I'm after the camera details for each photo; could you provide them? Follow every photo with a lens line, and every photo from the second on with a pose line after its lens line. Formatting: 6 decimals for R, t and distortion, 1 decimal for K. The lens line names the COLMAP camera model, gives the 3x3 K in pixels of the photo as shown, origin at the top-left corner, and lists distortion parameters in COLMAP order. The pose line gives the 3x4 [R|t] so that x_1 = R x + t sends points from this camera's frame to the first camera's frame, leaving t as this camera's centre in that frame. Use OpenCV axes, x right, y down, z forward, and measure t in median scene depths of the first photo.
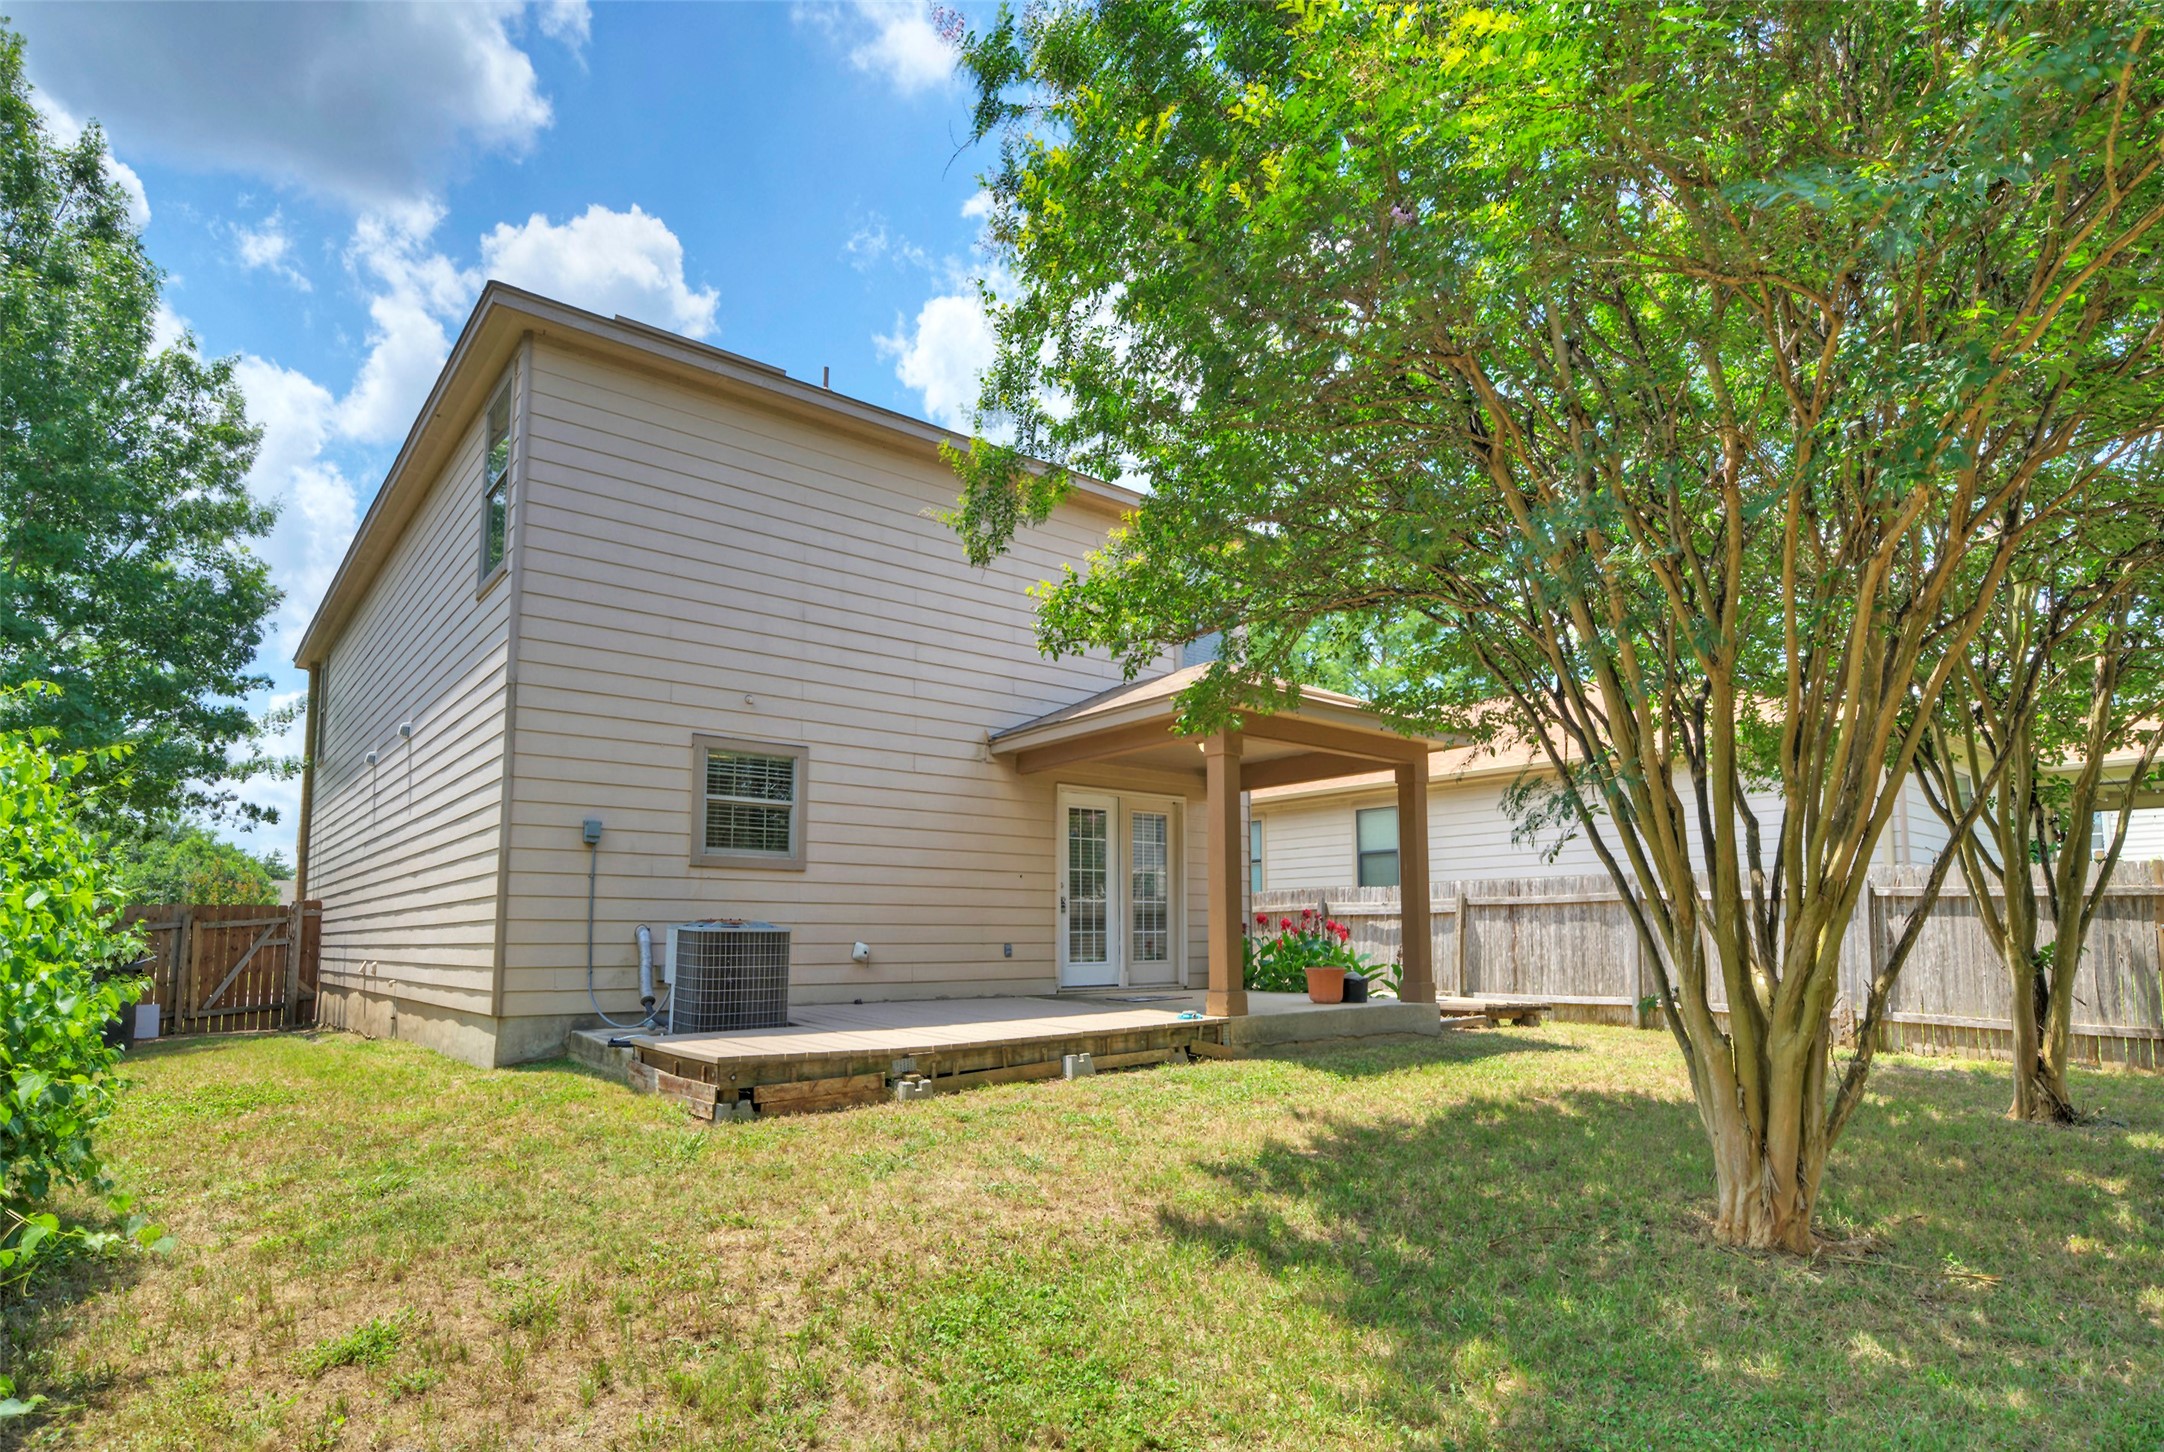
lens RADIAL K [[1123.2, 0, 1082.0], [0, 1123.2, 726.0], [0, 0, 1]] dist [0.000301, 0.000023]
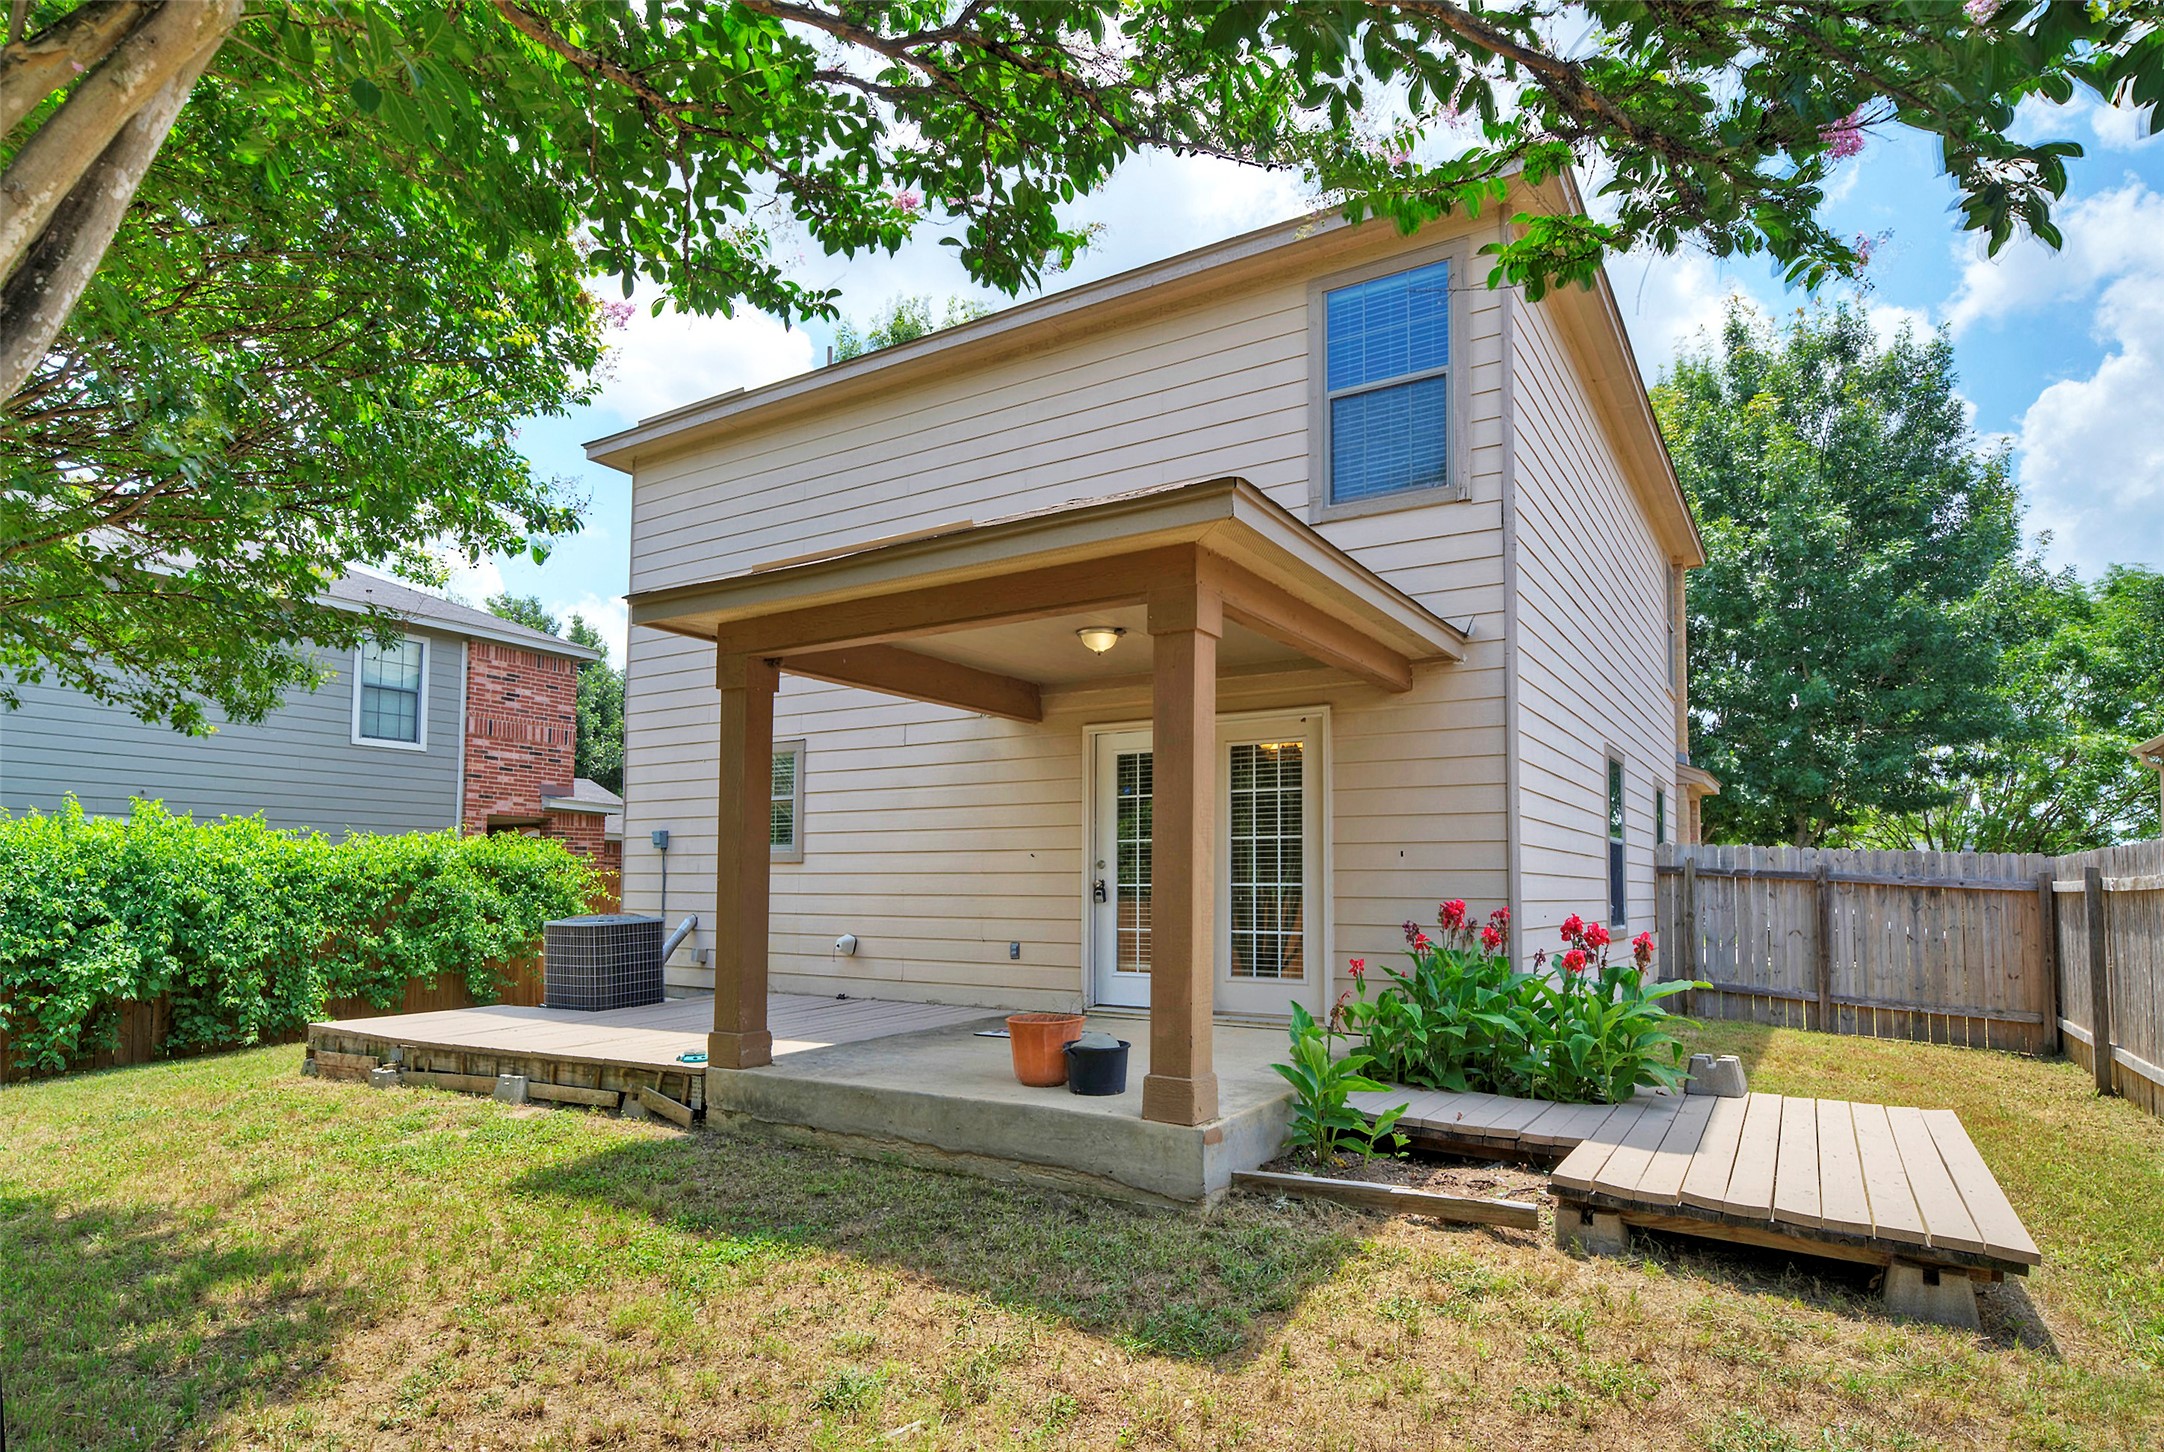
lens RADIAL K [[1173.6, 0, 1082.0], [0, 1173.6, 726.0], [0, 0, 1]] dist [0.000174, -0.000012]
pose [[0.323533, -0.121302, -0.938409, 0.826496], [0.176697, 0.982048, -0.066024, 0.120513], [0.929572, -0.144453, 0.339159, 0.879496]]
